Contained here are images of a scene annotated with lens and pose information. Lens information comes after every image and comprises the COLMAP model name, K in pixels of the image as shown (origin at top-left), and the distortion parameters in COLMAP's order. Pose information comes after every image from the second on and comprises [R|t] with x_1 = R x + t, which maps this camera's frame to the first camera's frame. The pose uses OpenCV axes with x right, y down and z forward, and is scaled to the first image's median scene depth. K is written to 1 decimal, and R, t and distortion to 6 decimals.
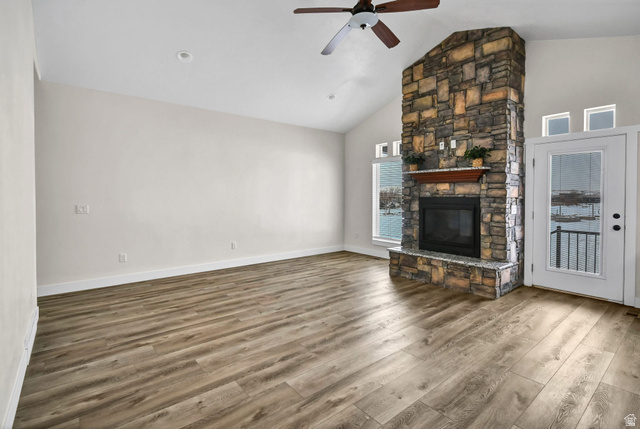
lens RADIAL K [[308.1, 0, 294.0], [0, 308.1, 202.4], [0, 0, 1]] dist [0.002160, 0.000496]
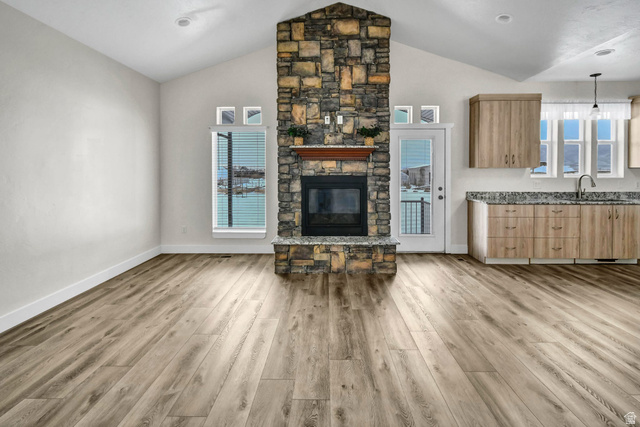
lens RADIAL K [[317.0, 0, 315.1], [0, 317.0, 175.6], [0, 0, 1]] dist [0.003217, -0.000056]
pose [[0.597552, -0.010522, 0.801761, -0.320870], [0.018887, 0.999821, -0.000955, -0.018525], [-0.801607, 0.015713, 0.597644, 0.492589]]
